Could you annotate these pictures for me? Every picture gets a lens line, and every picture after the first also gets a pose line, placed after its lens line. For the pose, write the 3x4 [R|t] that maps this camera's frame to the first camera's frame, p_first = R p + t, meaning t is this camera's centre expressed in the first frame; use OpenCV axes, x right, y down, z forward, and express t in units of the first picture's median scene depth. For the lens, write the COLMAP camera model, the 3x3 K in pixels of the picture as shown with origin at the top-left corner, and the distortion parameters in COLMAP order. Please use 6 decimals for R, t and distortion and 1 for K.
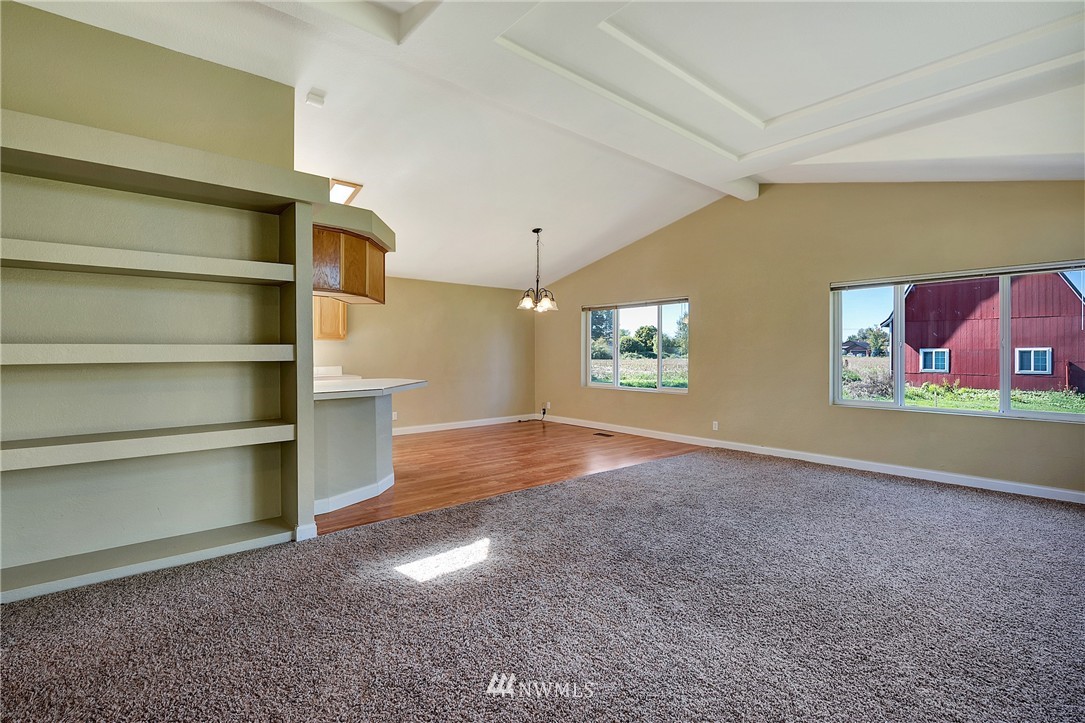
lens RADIAL K [[506.0, 0, 541.5], [0, 506.0, 343.8], [0, 0, 1]] dist [-0.000243, -0.000027]
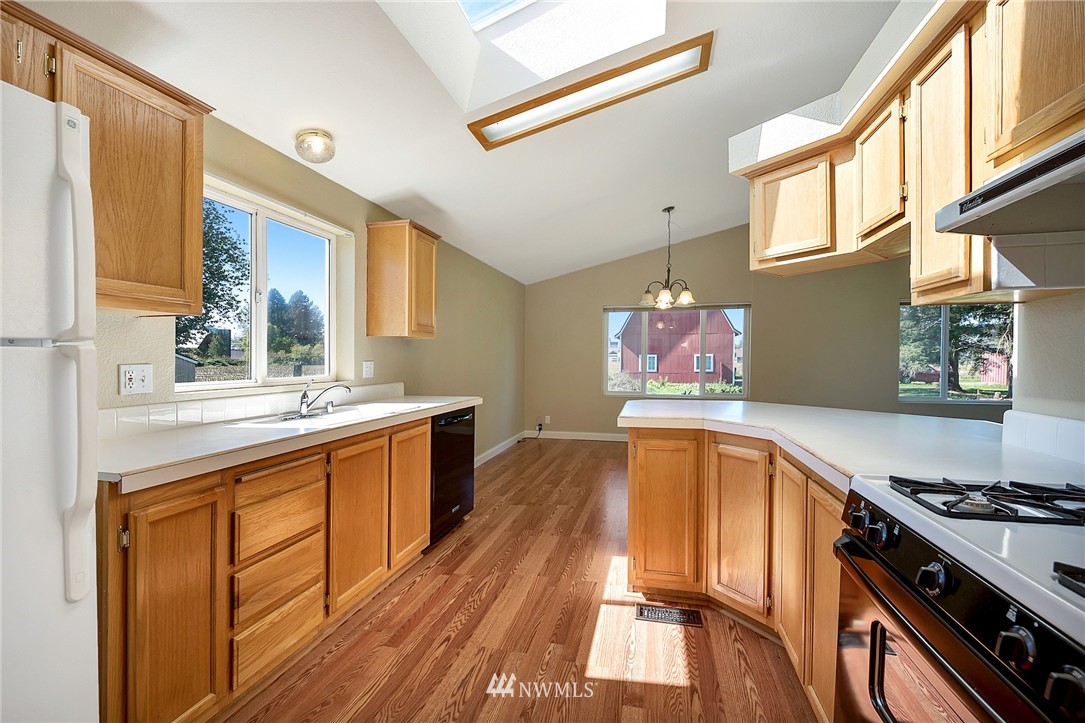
lens RADIAL K [[455.9, 0, 535.5], [0, 455.9, 352.2], [0, 0, 1]] dist [-0.002221, -0.000084]
pose [[0.830452, 0.000128, 0.557091, -0.433904], [-0.000028, 1.000000, -0.000189, 0.006633], [-0.557091, 0.000141, 0.830452, 0.362355]]
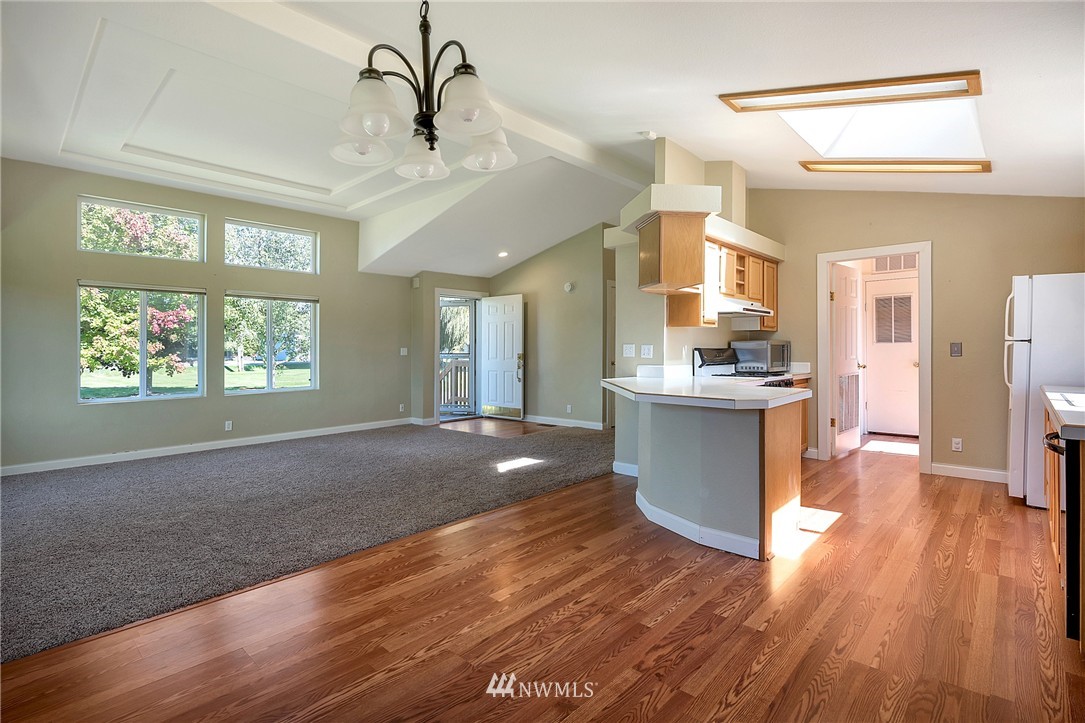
lens RADIAL K [[506.9, 0, 542.5], [0, 506.9, 361.5], [0, 0, 1]] dist [0.000854, 0.000126]
pose [[-0.994073, 0.005788, -0.108557, -0.026986], [0.004460, 0.999912, 0.012475, 0.015215], [0.108620, 0.011917, -0.994012, 0.886438]]
